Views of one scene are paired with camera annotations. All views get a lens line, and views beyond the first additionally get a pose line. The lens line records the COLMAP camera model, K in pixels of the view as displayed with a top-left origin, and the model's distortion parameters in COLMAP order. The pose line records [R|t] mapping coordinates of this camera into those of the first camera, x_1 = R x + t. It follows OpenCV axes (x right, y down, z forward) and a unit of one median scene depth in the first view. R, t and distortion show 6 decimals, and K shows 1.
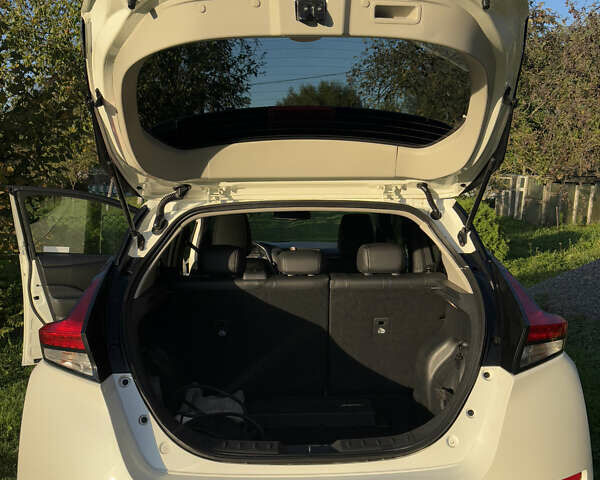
lens RADIAL K [[615.3, 0, 302.5], [0, 615.3, 243.3], [0, 0, 1]] dist [0.010825, 0.000000]
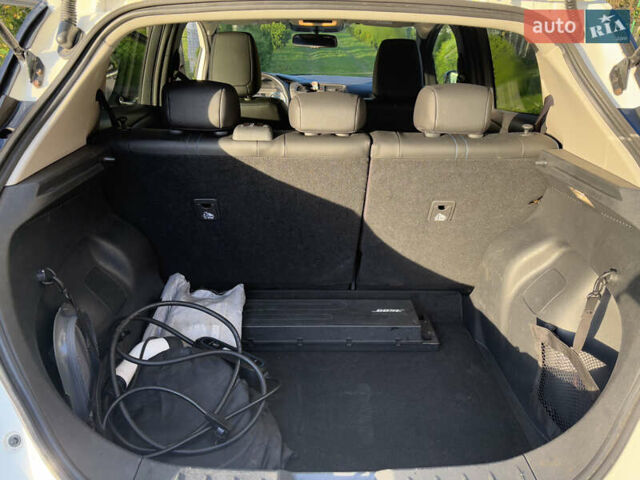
lens RADIAL K [[489.8, 0, 323.7], [0, 489.8, 242.9], [0, 0, 1]] dist [0.024267, -0.019515]
pose [[0.999708, 0.023453, 0.005789, -0.005095], [-0.024066, 0.946278, 0.322458, -0.005176], [0.002084, -0.322503, 0.946566, 0.506337]]
